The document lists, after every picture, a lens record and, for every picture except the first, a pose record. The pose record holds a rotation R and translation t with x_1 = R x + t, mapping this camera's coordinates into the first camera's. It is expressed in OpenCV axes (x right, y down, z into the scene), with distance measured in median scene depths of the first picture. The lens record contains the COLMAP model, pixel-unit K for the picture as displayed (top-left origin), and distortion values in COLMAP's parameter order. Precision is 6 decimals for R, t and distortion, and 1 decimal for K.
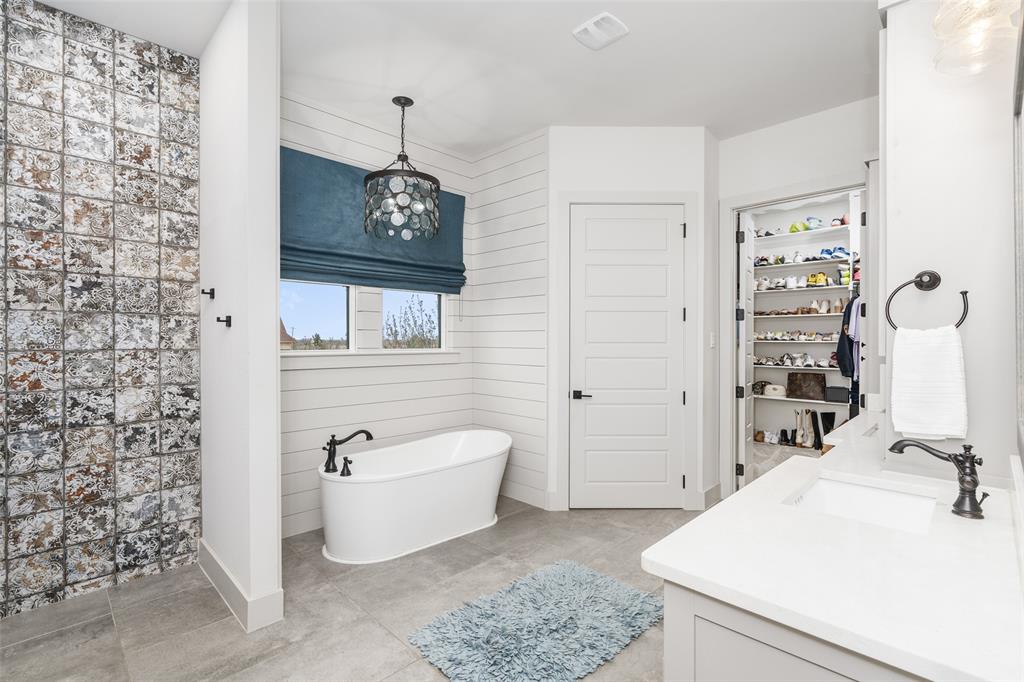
lens RADIAL K [[464.7, 0, 509.8], [0, 464.7, 342.3], [0, 0, 1]] dist [-0.002949, 0.000249]
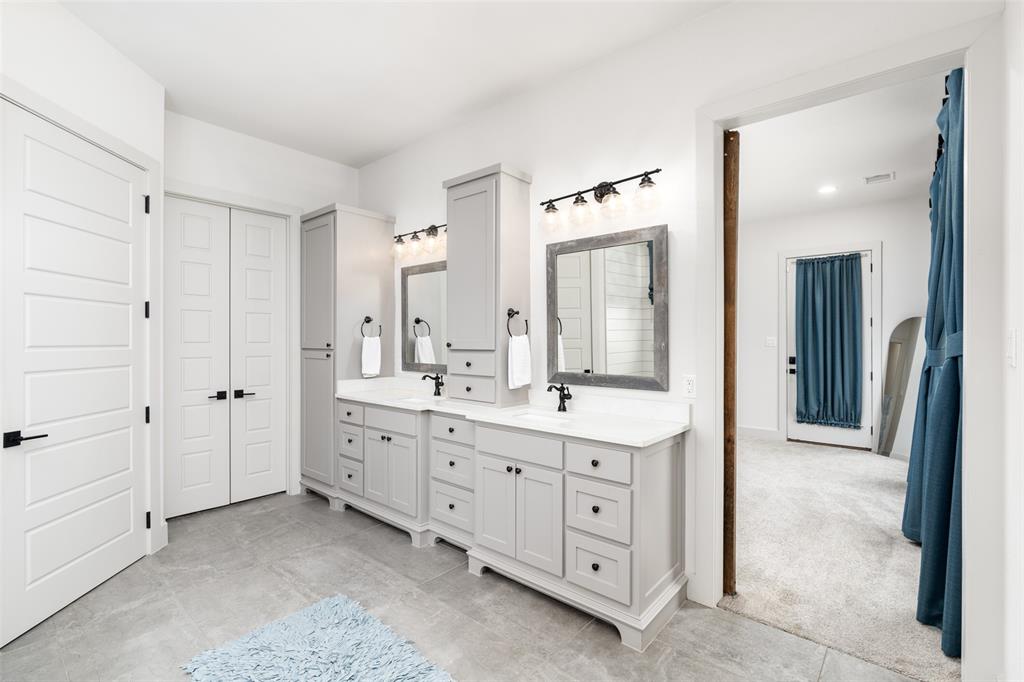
lens RADIAL K [[464.7, 0, 510.1], [0, 464.7, 337.9], [0, 0, 1]] dist [-0.002949, 0.000249]
pose [[-0.058117, 0.001029, 0.998309, -0.541930], [0.007564, 0.999971, -0.000590, -0.008678], [-0.998281, 0.007517, -0.058123, 0.504871]]
